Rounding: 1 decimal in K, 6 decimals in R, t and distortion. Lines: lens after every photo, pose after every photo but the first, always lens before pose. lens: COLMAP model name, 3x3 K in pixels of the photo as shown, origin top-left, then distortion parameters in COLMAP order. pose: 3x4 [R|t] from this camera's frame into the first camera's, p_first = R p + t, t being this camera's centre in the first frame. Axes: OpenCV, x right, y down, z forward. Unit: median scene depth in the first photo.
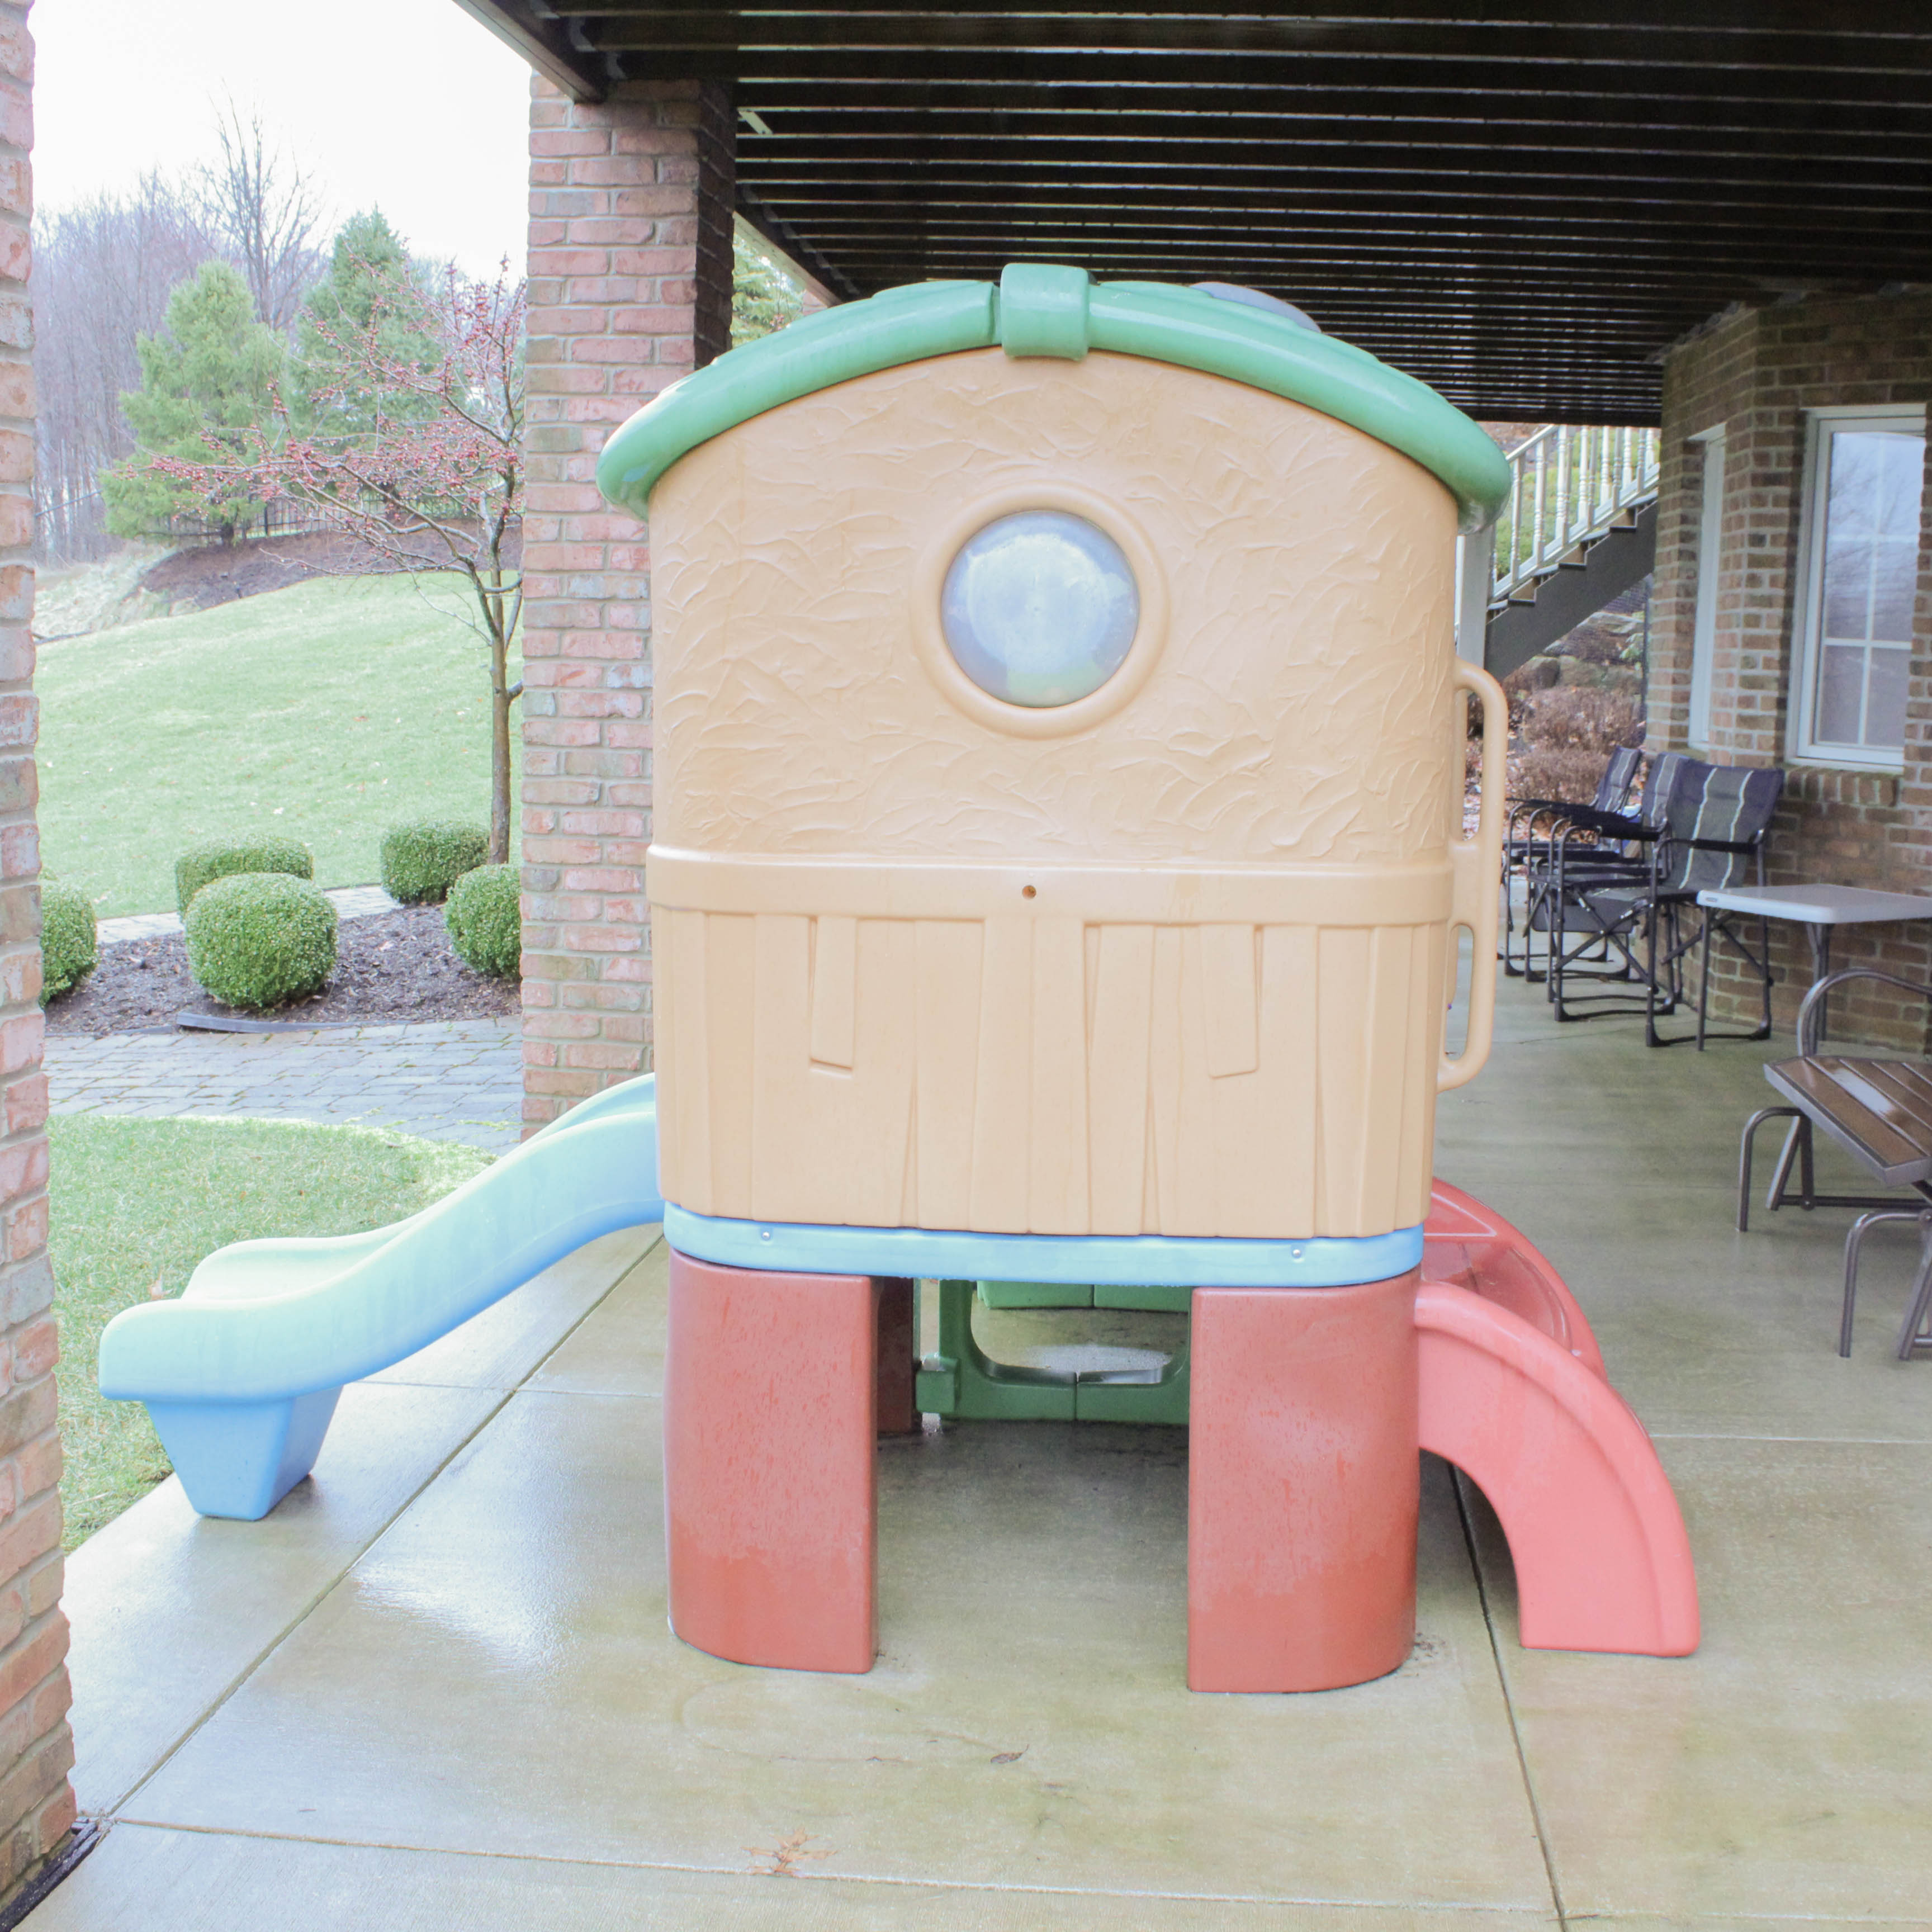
lens RADIAL K [[2316.5, 0, 966.6], [0, 2316.5, 969.3], [0, 0, 1]] dist [-0.110866, 0.000000]
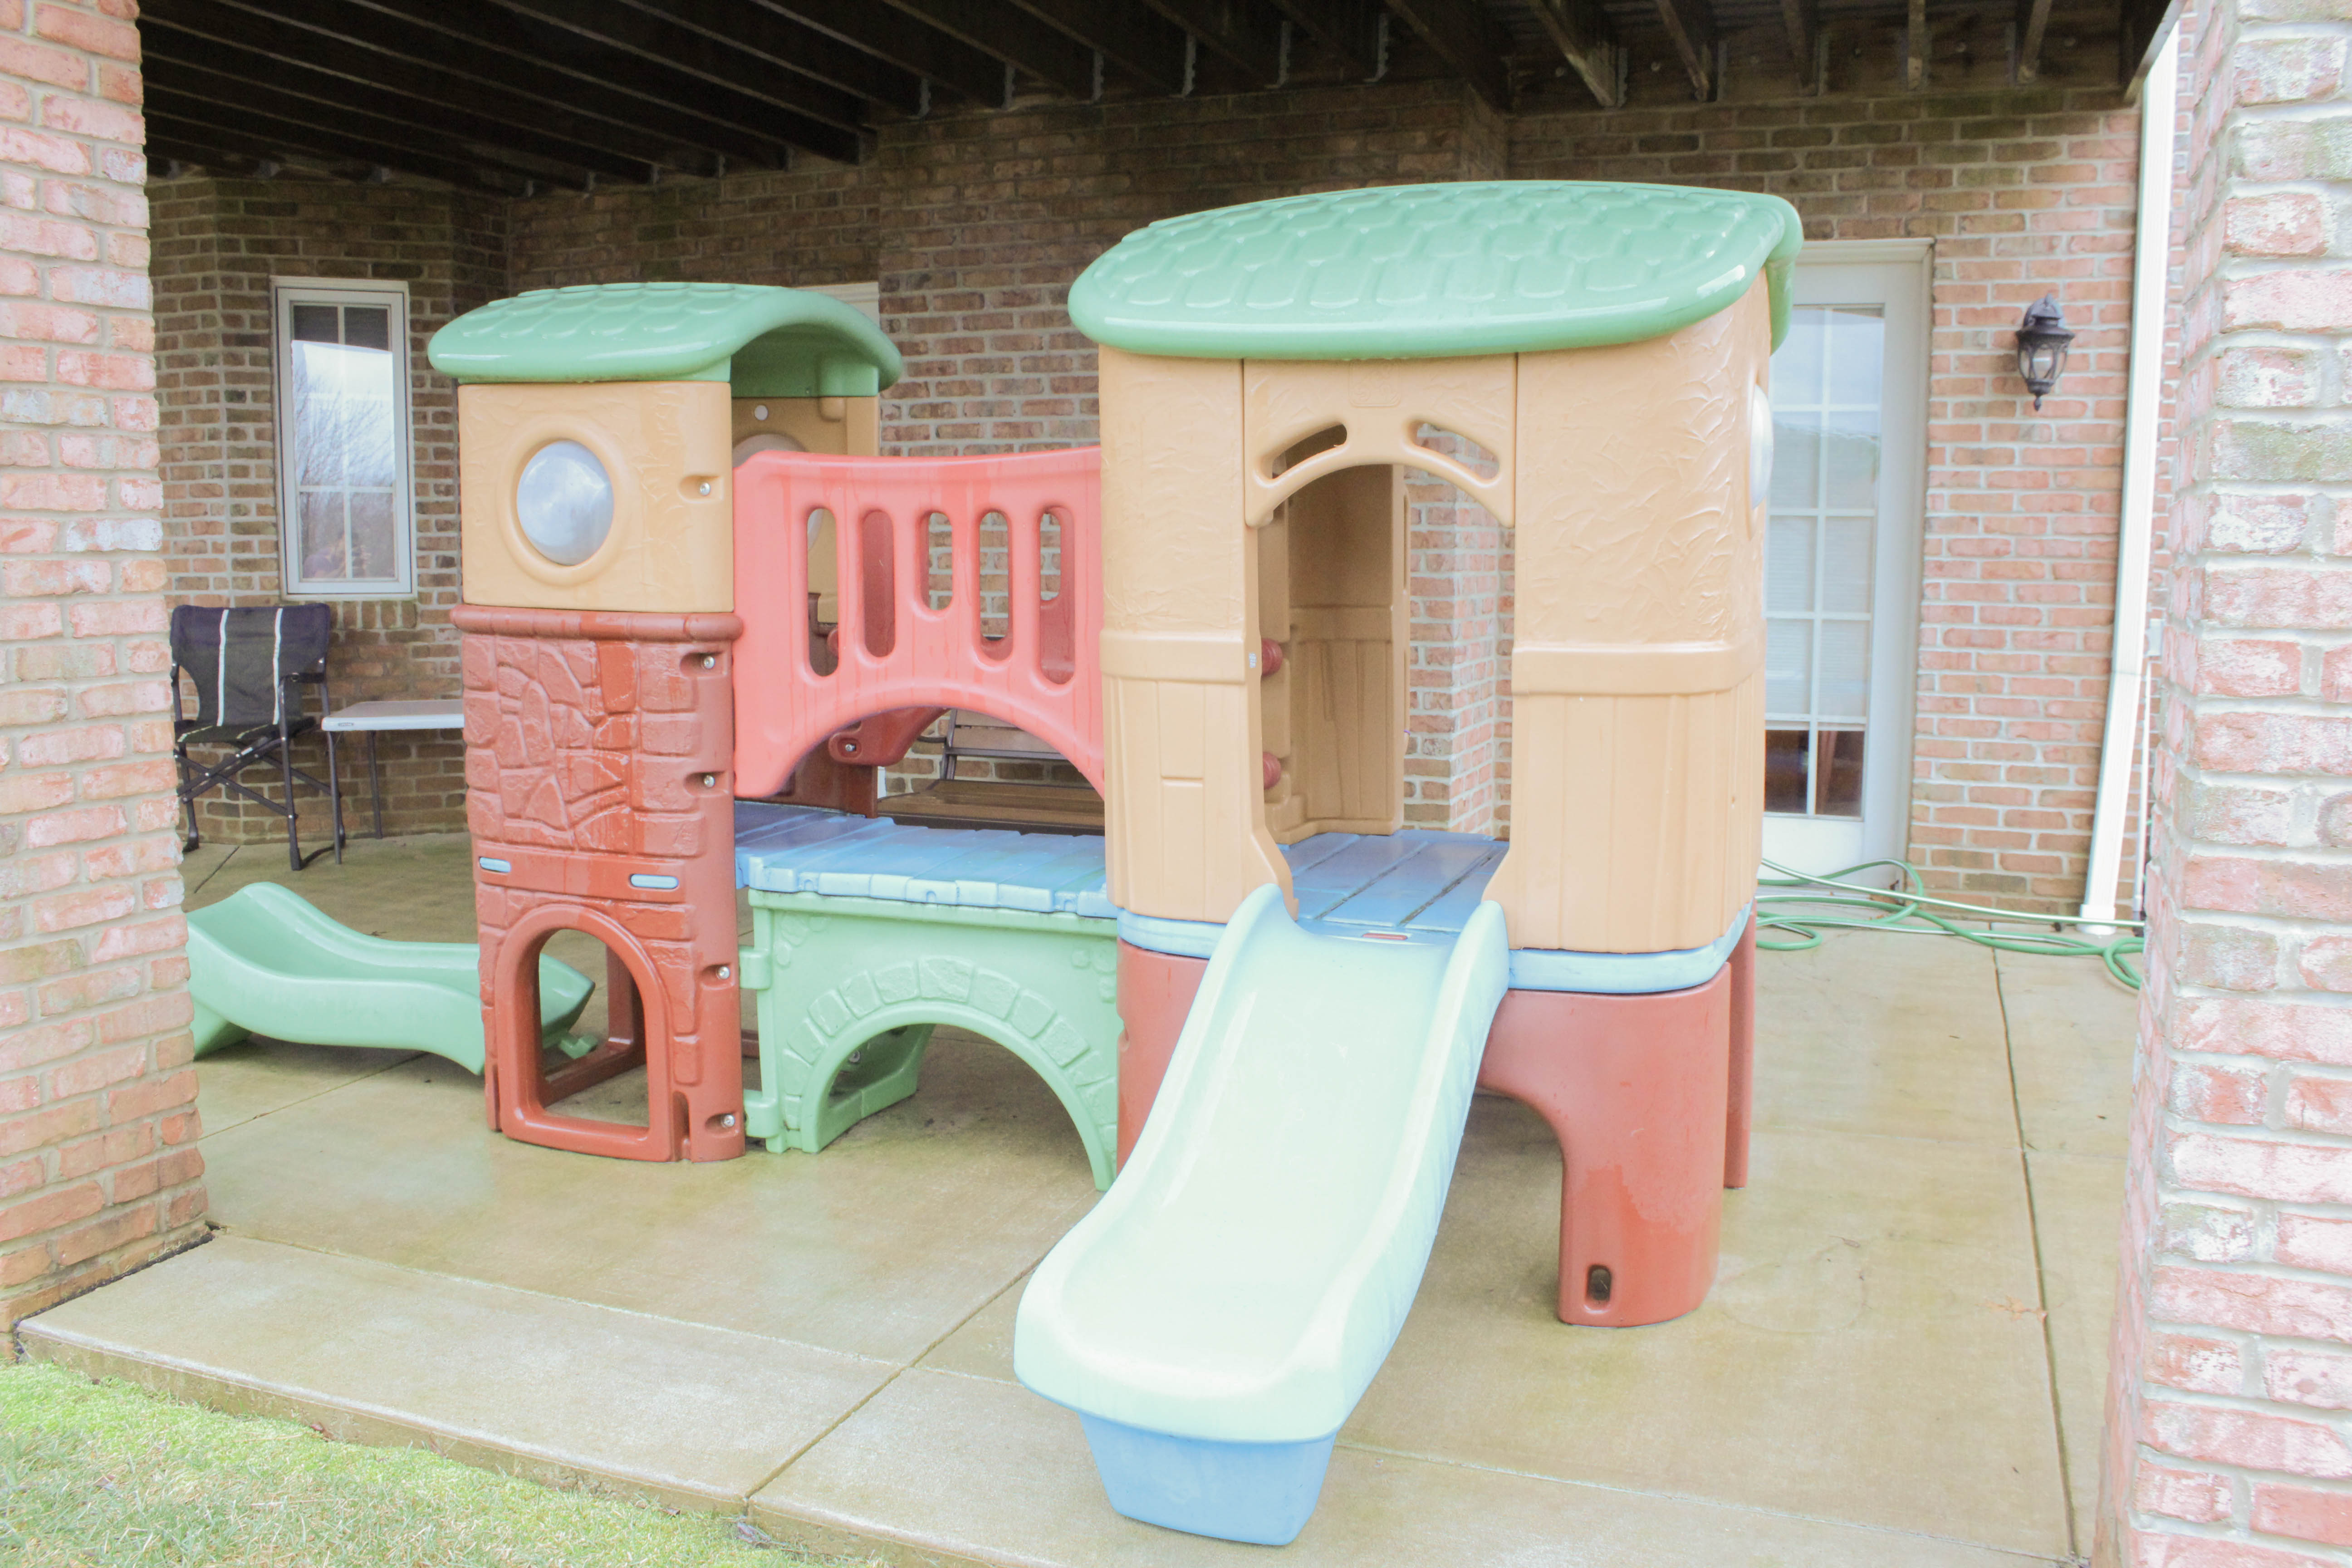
lens RADIAL K [[1900.0, 0, 1184.2], [0, 1900.0, 801.5], [0, 0, 1]] dist [-0.130380, 0.103285]
pose [[0.291436, -0.158978, 0.943288, -0.585217], [0.141290, 0.982432, 0.121922, -0.066297], [-0.946099, 0.097744, 0.308778, 0.503439]]
